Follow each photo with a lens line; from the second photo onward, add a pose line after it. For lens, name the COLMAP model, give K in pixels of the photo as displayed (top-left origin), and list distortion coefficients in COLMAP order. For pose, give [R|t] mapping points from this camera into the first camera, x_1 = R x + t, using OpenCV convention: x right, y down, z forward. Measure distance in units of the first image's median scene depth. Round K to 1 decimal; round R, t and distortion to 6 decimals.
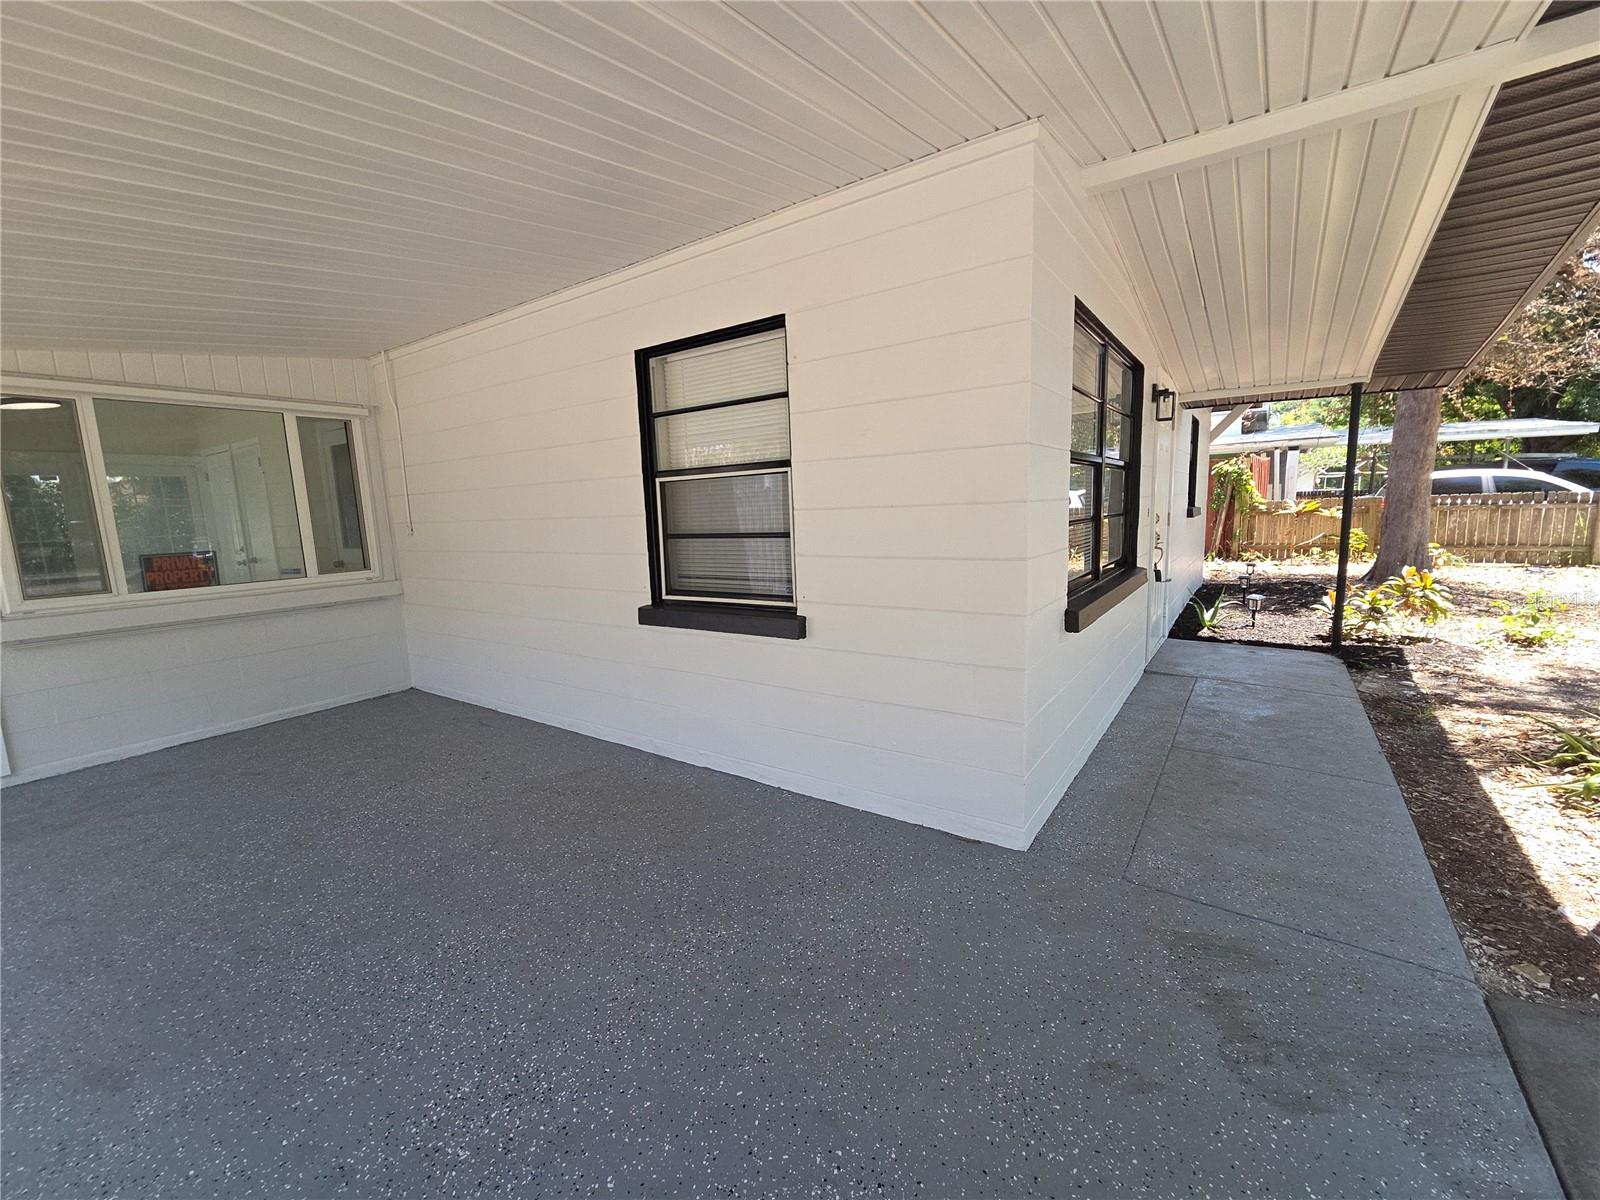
lens RADIAL K [[655.9, 0, 801.2], [0, 655.9, 599.5], [0, 0, 1]] dist [0.005900, -0.001407]
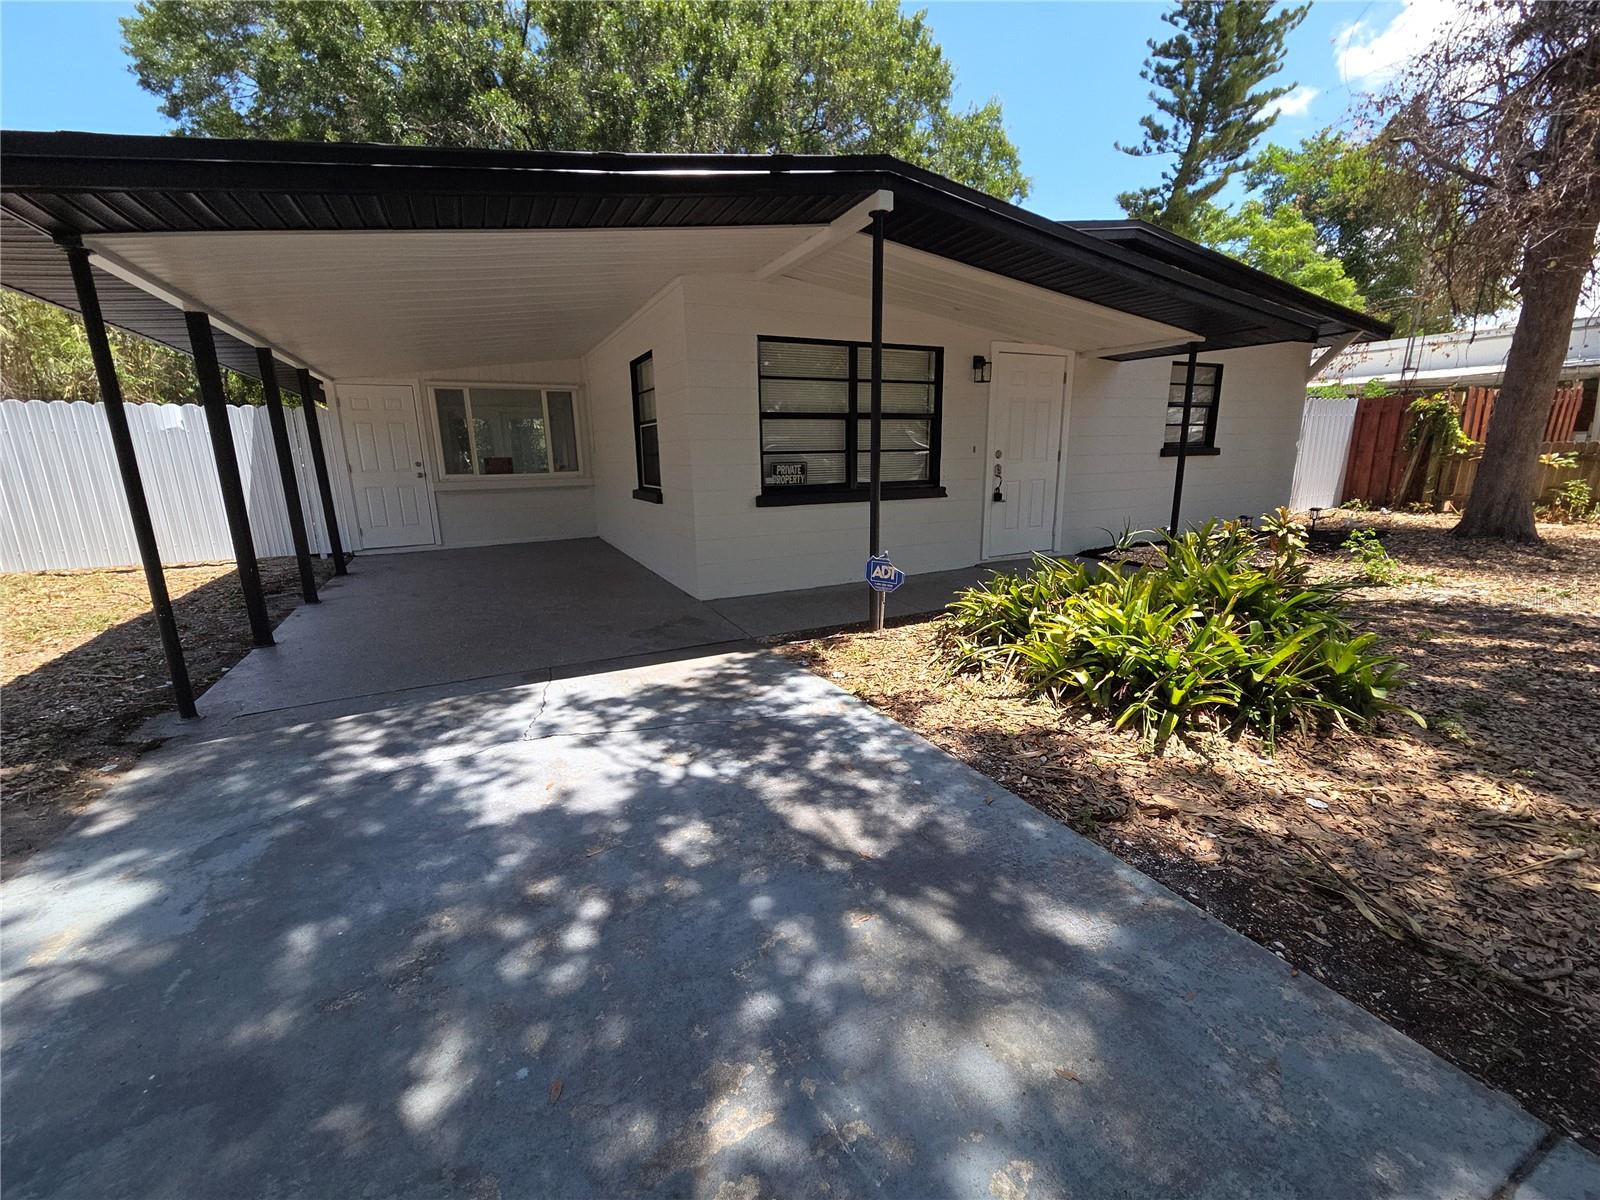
lens RADIAL K [[655.9, 0, 799.8], [0, 655.9, 598.6], [0, 0, 1]] dist [0.005900, -0.001407]
pose [[0.877390, 0.127427, -0.462546, 0.846144], [-0.081868, 0.989709, 0.117363, 0.045811], [0.472741, -0.065106, 0.878793, -0.404570]]
